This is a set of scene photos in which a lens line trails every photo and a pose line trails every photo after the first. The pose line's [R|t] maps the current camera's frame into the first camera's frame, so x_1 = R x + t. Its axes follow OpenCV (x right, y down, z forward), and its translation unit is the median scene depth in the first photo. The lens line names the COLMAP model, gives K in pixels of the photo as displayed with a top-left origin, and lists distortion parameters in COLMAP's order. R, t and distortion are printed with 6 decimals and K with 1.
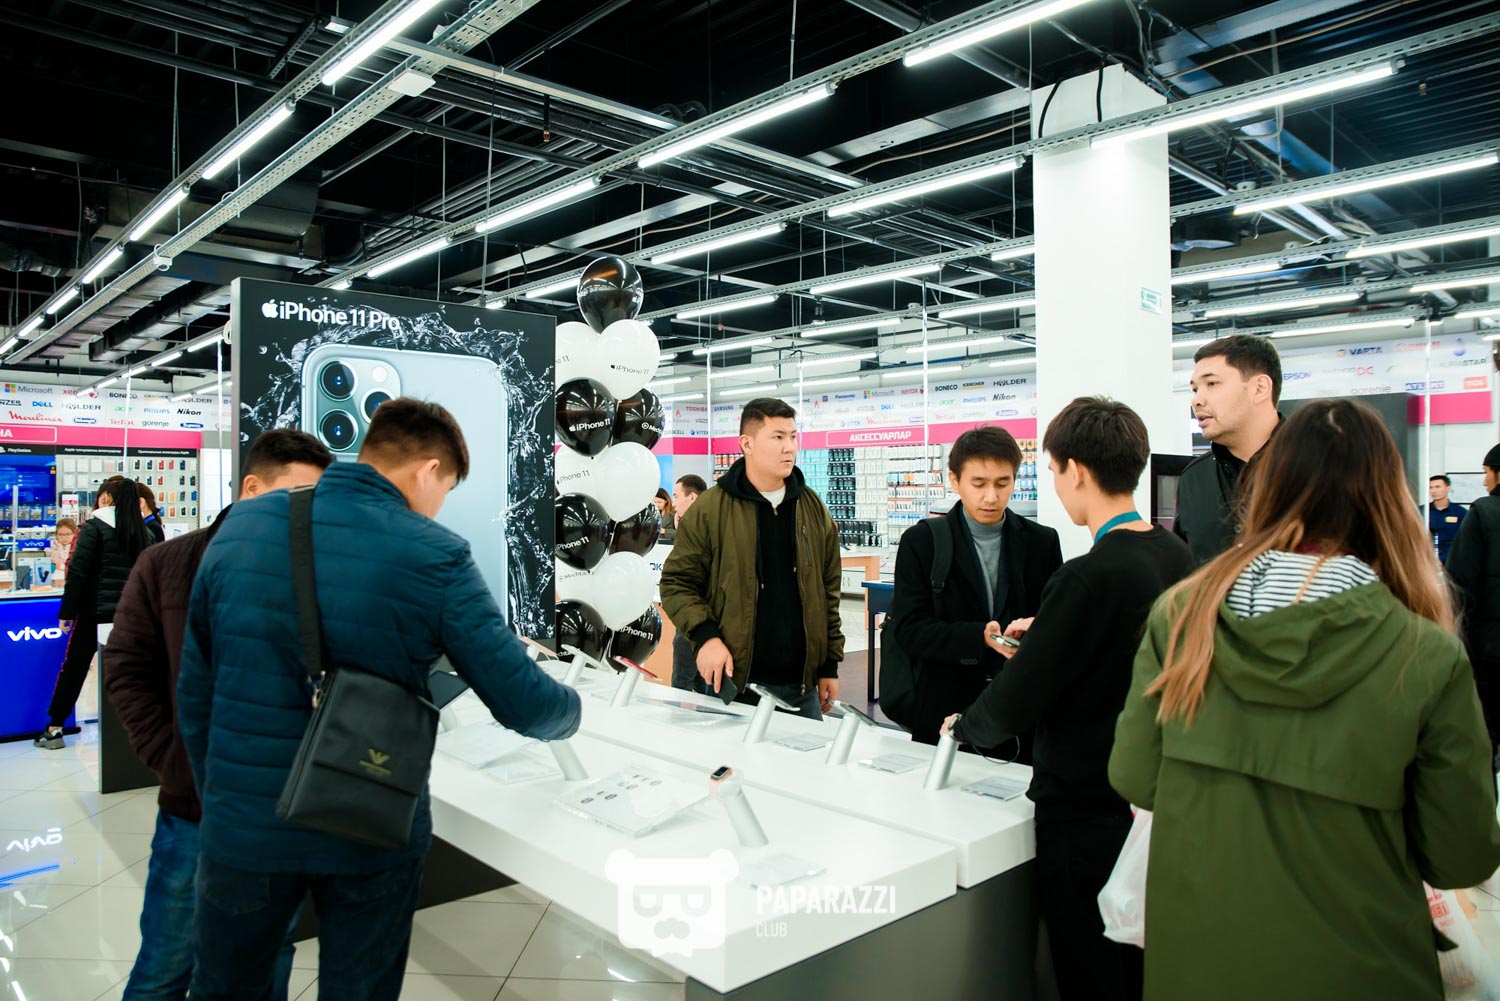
lens RADIAL K [[1025.0, 0, 747.8], [0, 1025.0, 498.5], [0, 0, 1]] dist [-0.133374, 0.096159]
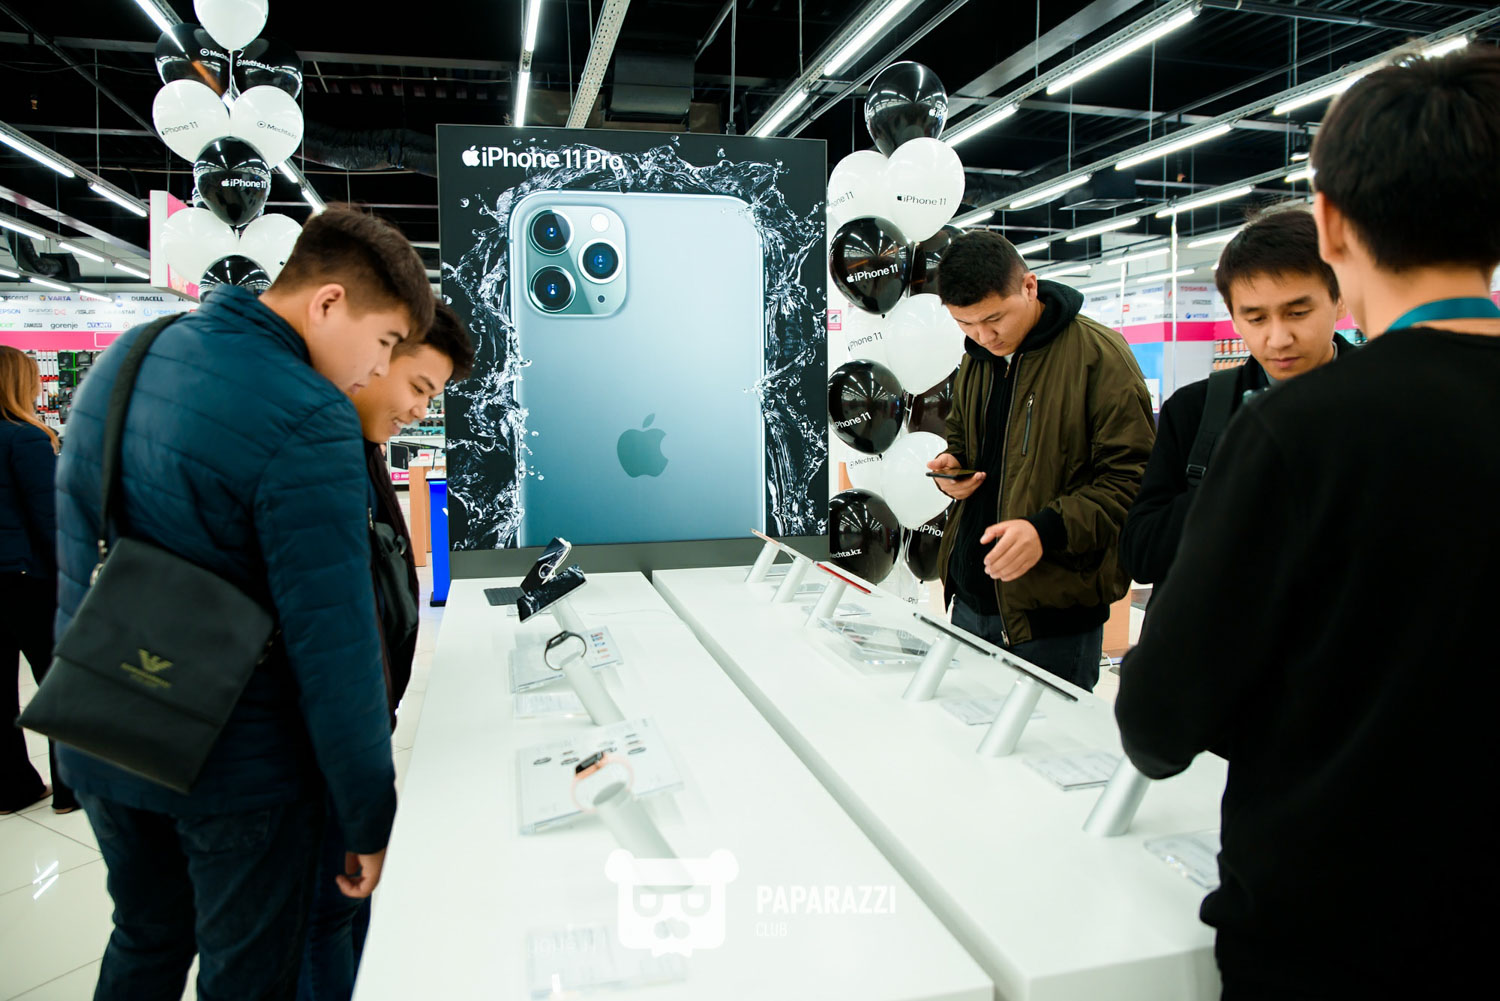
lens RADIAL K [[1021.3, 0, 751.4], [0, 1021.3, 496.3], [0, 0, 1]] dist [-0.130538, 0.095659]
pose [[0.876050, 0.036514, -0.480837, 0.158087], [0.009797, 0.995575, 0.093454, 0.028251], [0.482121, -0.086581, 0.871816, 0.256587]]
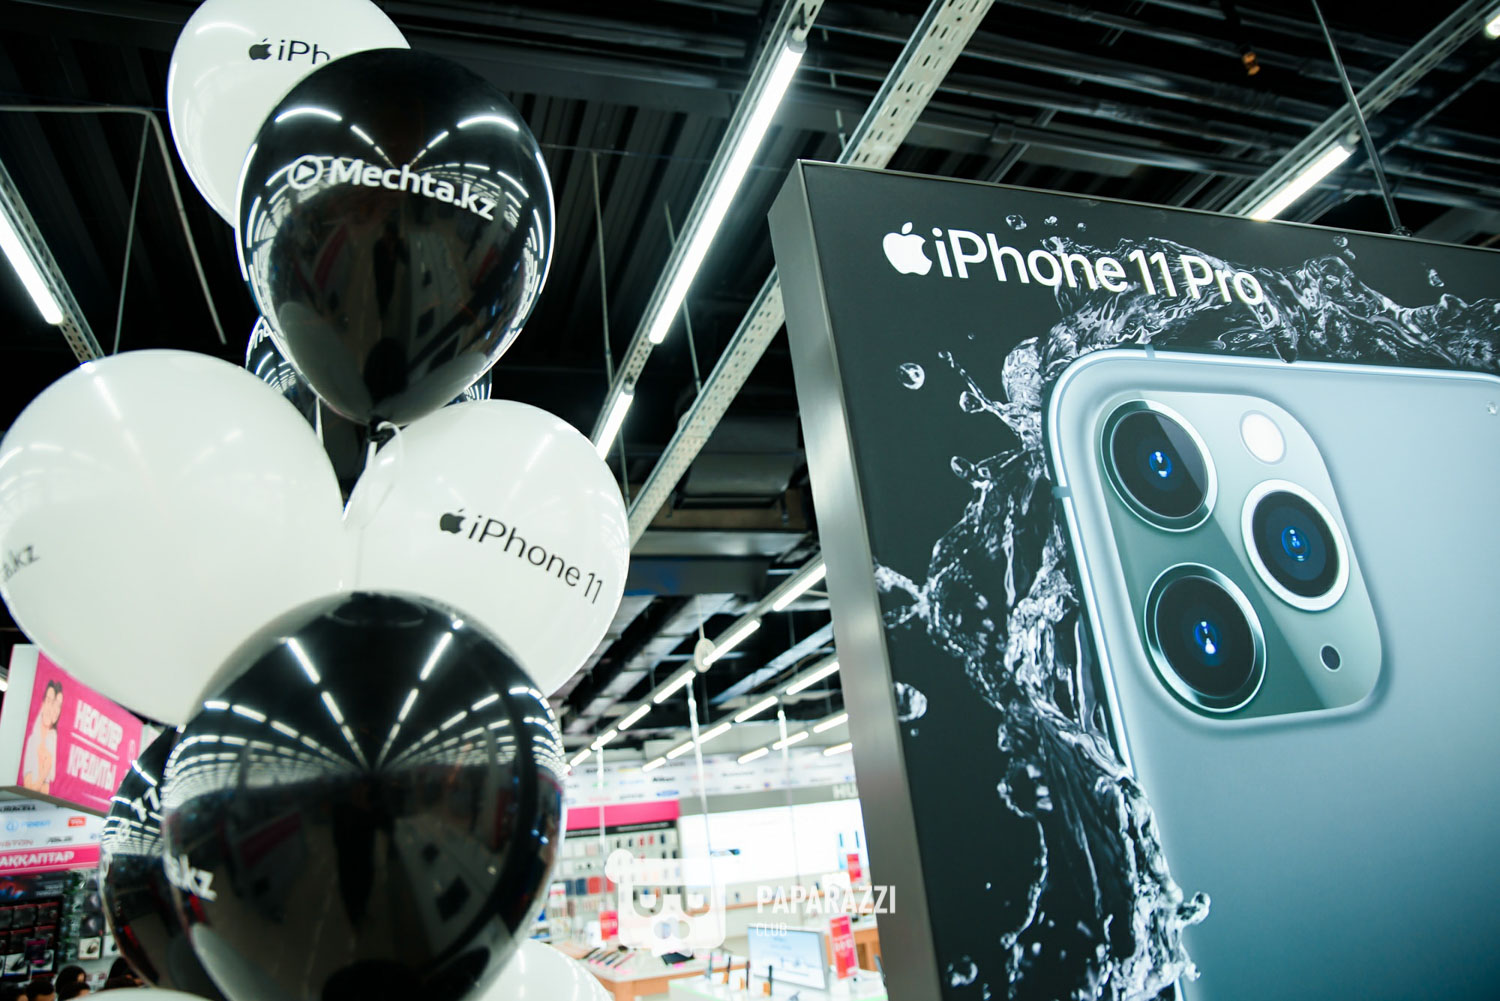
lens RADIAL K [[1014.5, 0, 743.3], [0, 1014.5, 487.0], [0, 0, 1]] dist [-0.144068, 0.094598]
pose [[0.897162, -0.249083, -0.364772, -0.362024], [0.116300, 0.929902, -0.348937, -0.024631], [0.426116, 0.270630, 0.863240, 0.623523]]
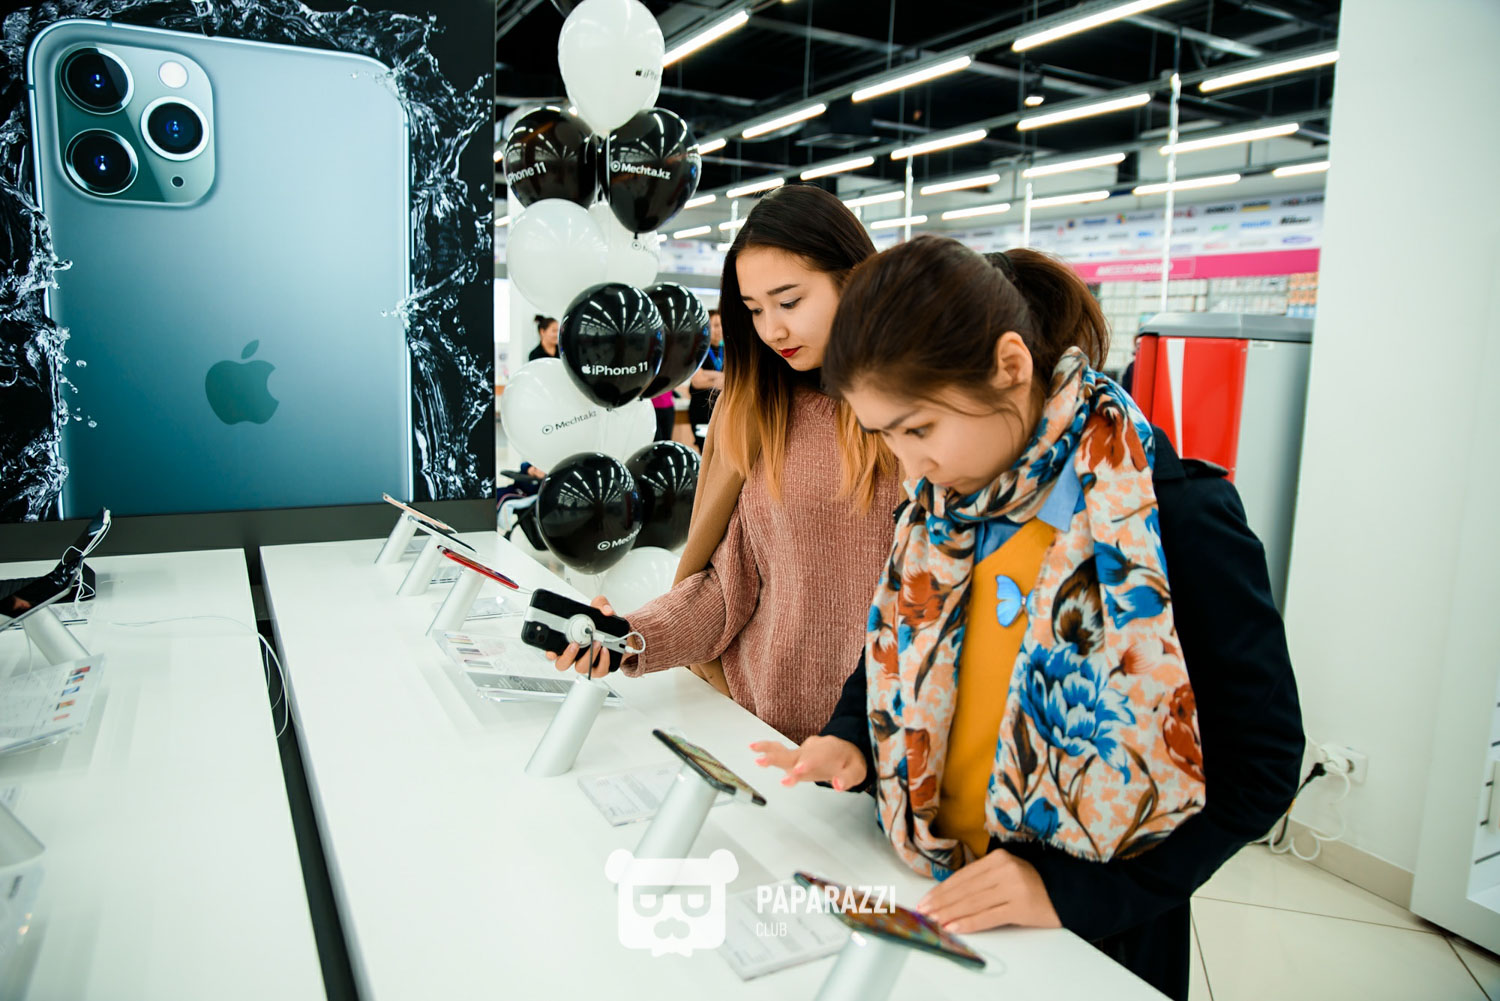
lens RADIAL K [[1017.8, 0, 745.4], [0, 1017.8, 495.0], [0, 0, 1]] dist [-0.127861, 0.086452]
pose [[0.966959, 0.061707, -0.247350, 0.134324], [-0.024972, 0.988524, 0.148987, 0.033749], [0.253705, -0.137888, 0.957403, 0.423722]]
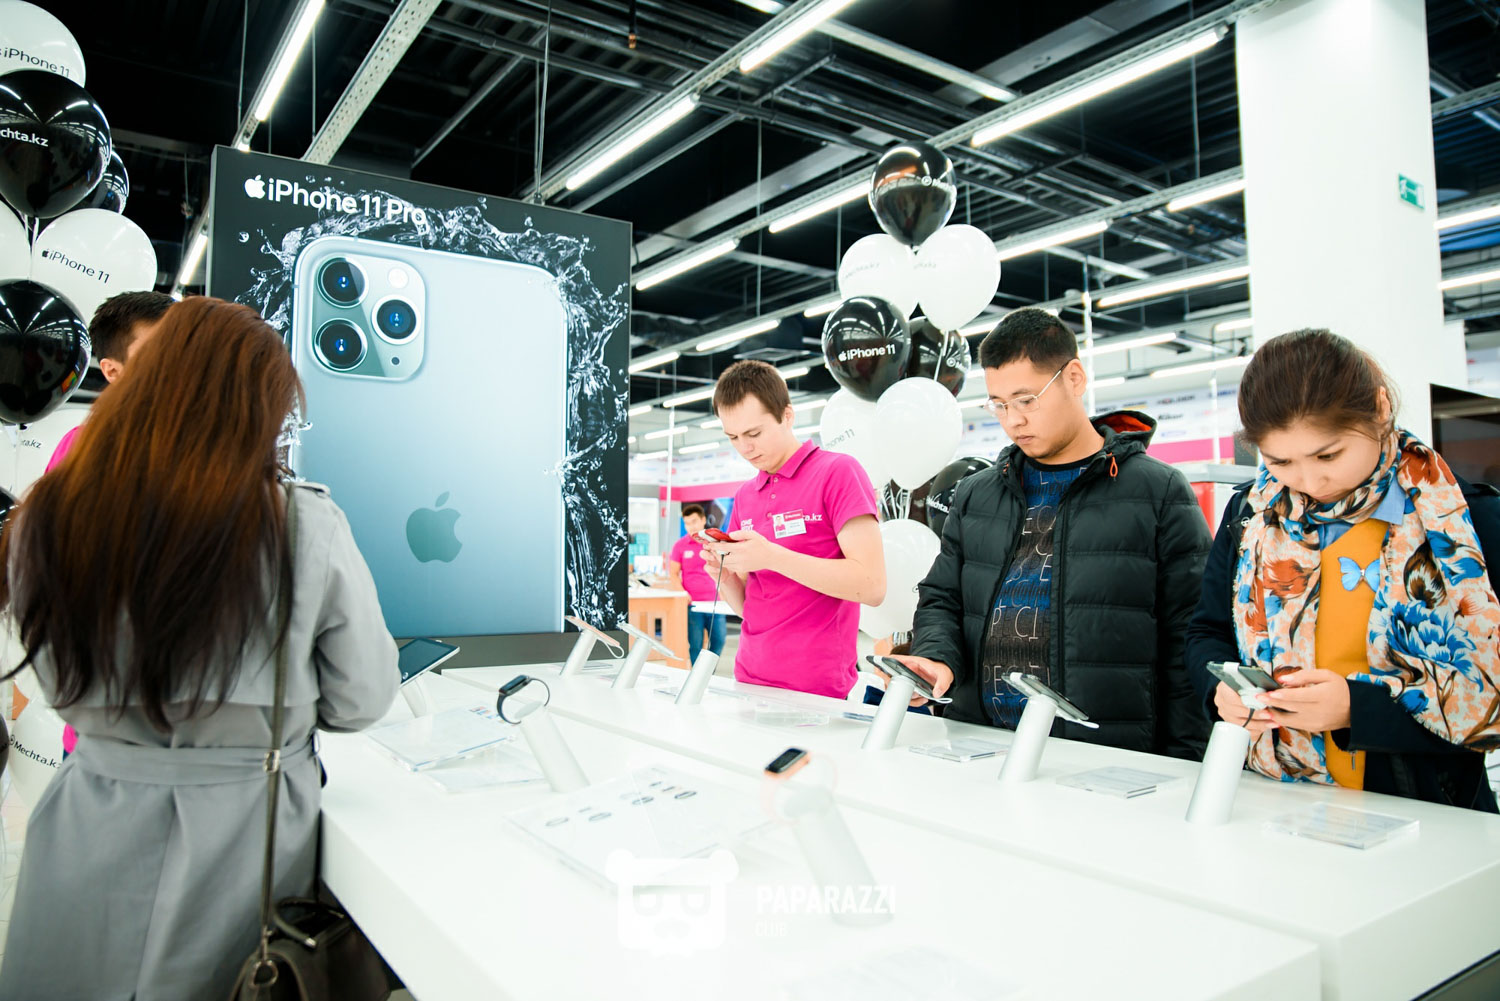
lens RADIAL K [[1015.9, 0, 747.8], [0, 1015.9, 495.8], [0, 0, 1]] dist [-0.137739, 0.097079]
pose [[0.989989, -0.009769, -0.140809, 0.010406], [0.001254, 0.998171, -0.060434, 0.084048], [0.141142, 0.059653, 0.988191, 0.254864]]
